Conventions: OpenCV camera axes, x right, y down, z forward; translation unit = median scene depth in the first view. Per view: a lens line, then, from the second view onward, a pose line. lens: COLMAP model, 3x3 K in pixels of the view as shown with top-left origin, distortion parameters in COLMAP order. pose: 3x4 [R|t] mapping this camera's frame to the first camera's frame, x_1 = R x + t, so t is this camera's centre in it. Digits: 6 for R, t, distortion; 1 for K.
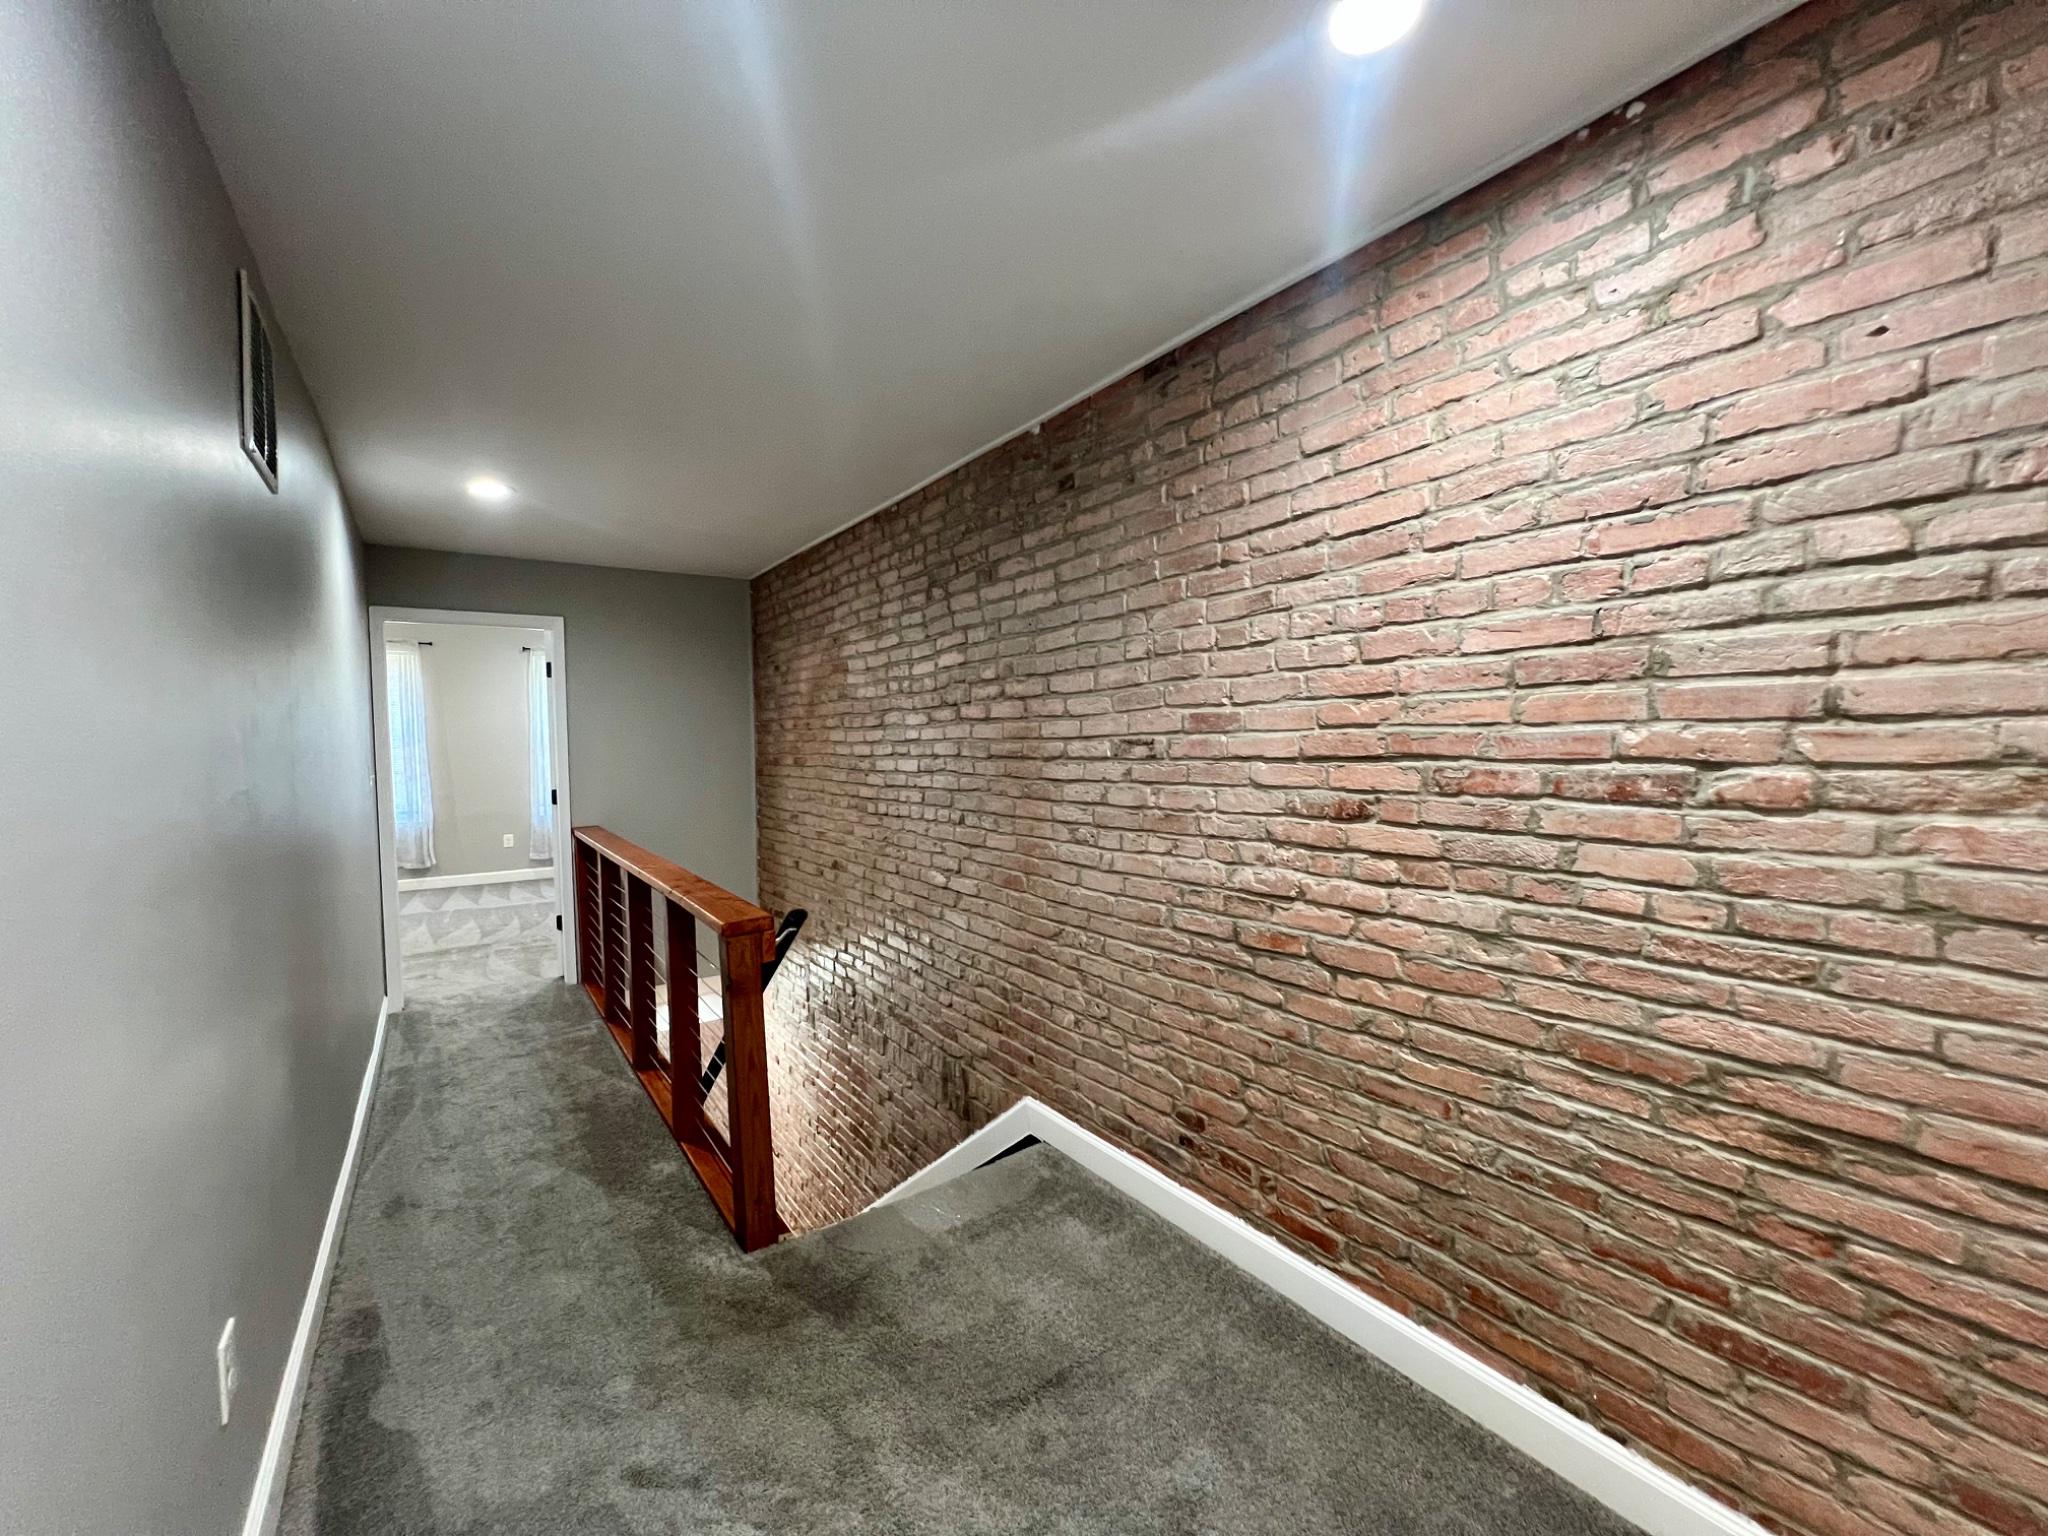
lens RADIAL K [[822.5, 0, 1026.6], [0, 822.5, 765.2], [0, 0, 1]] dist [-0.000242, -0.000467]
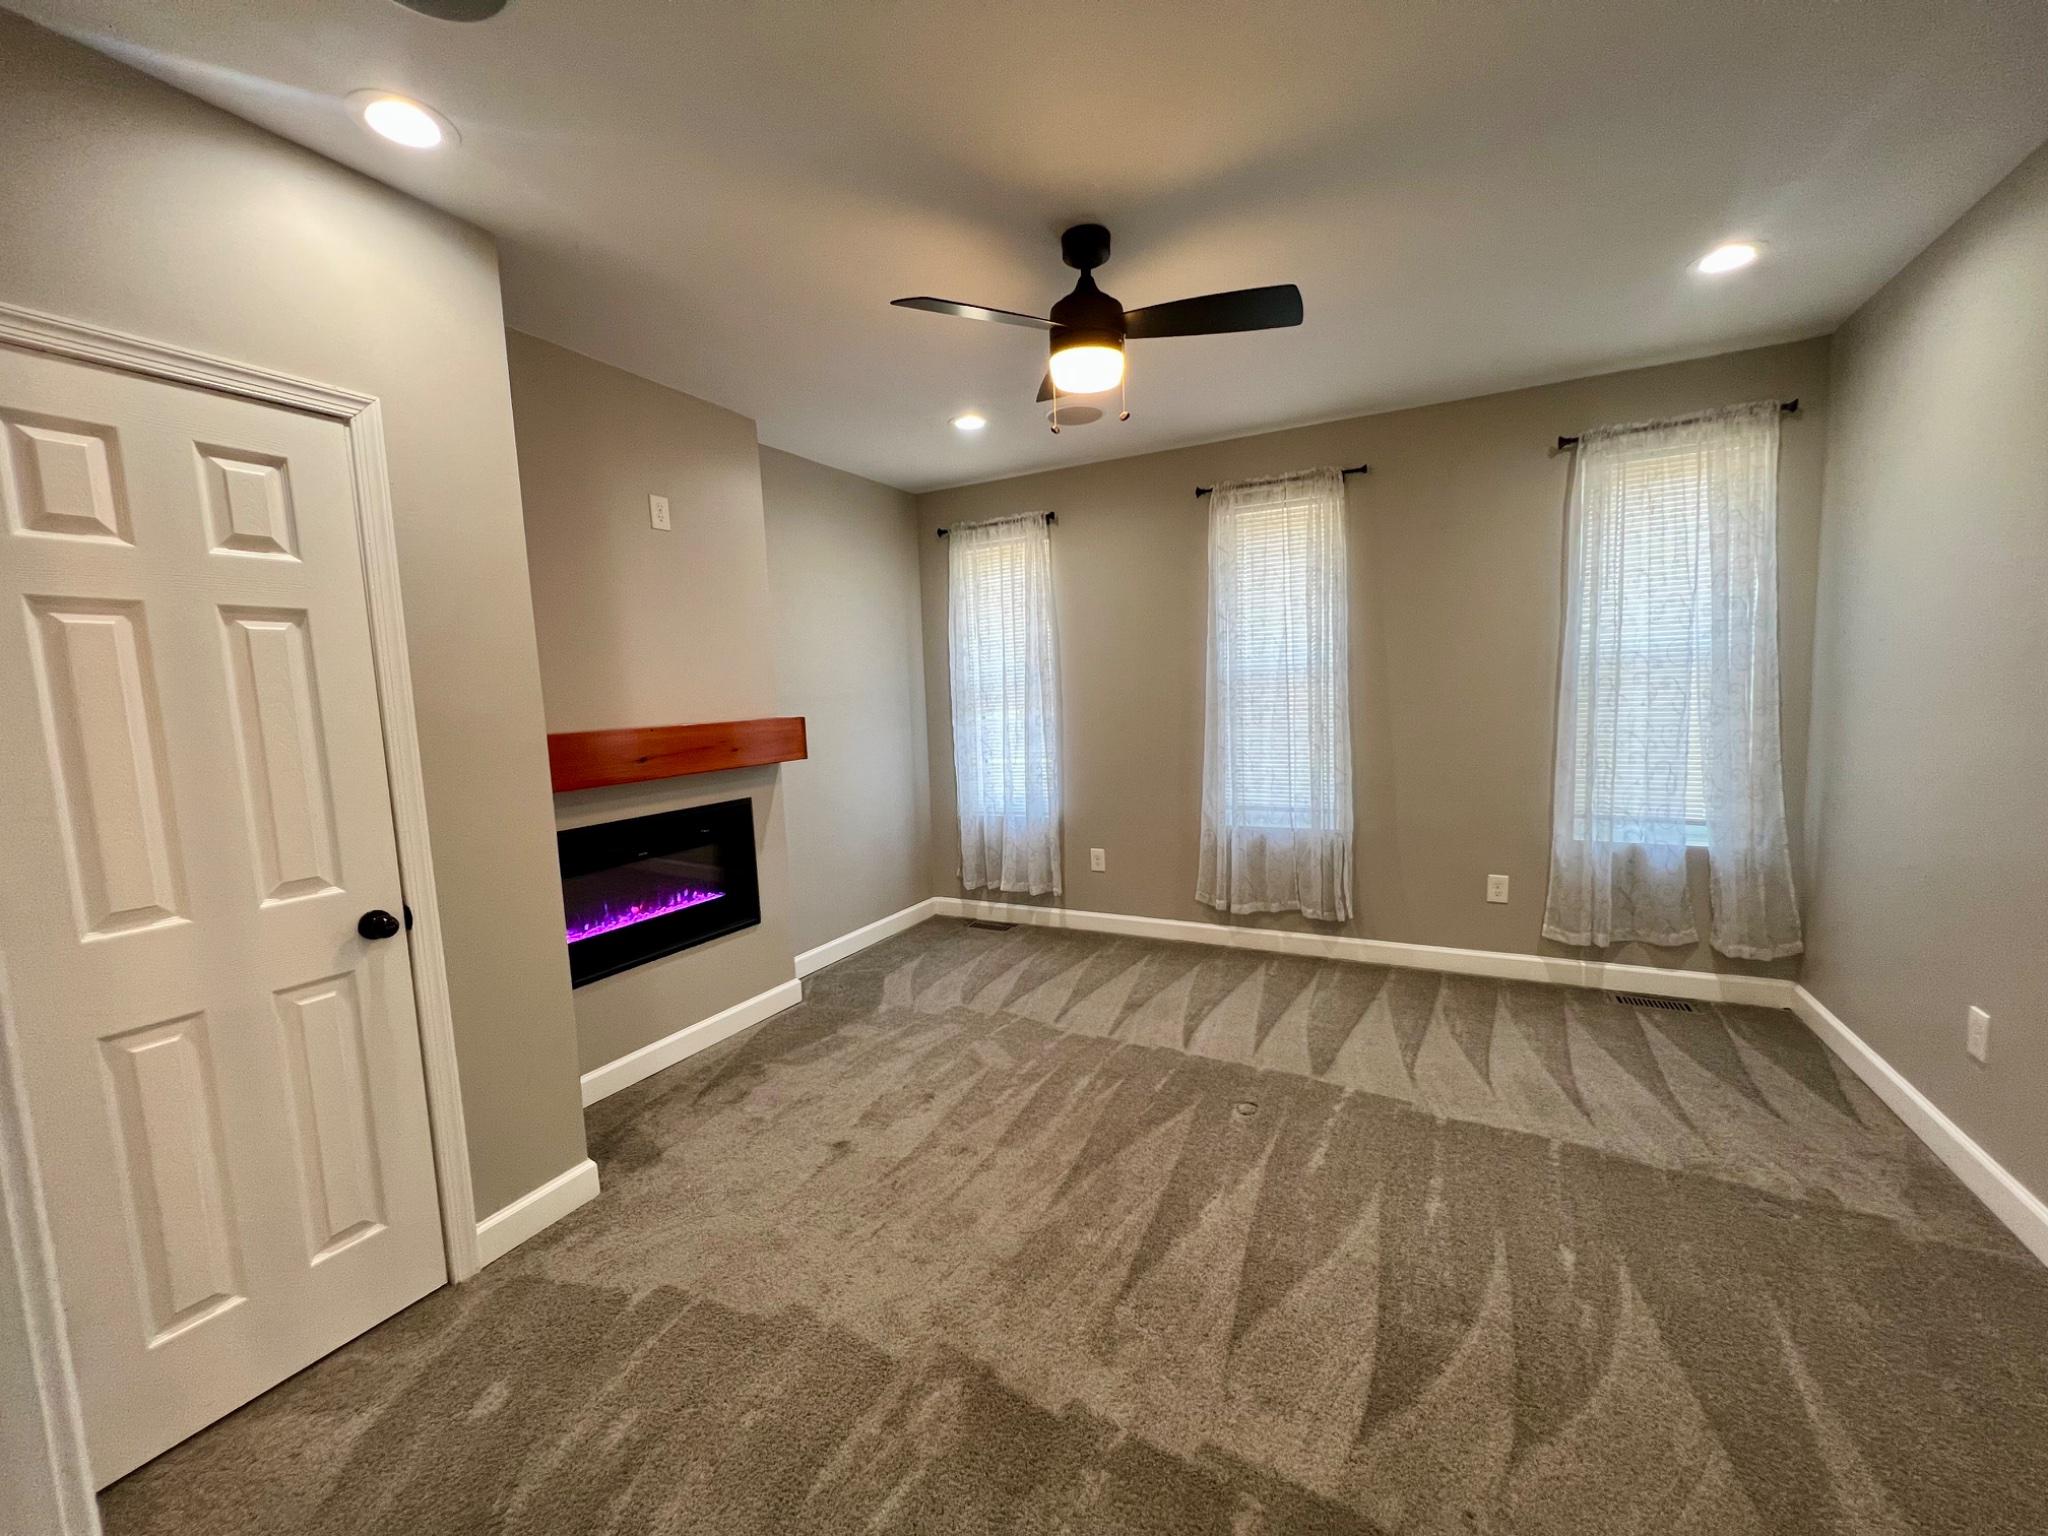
lens RADIAL K [[822.5, 0, 1025.7], [0, 822.5, 770.9], [0, 0, 1]] dist [-0.000242, -0.000467]
pose [[0.456051, 0.084602, -0.885923, -0.370027], [0.003345, 0.995301, 0.096769, -0.018342], [0.889947, -0.047095, 0.453625, 0.593706]]
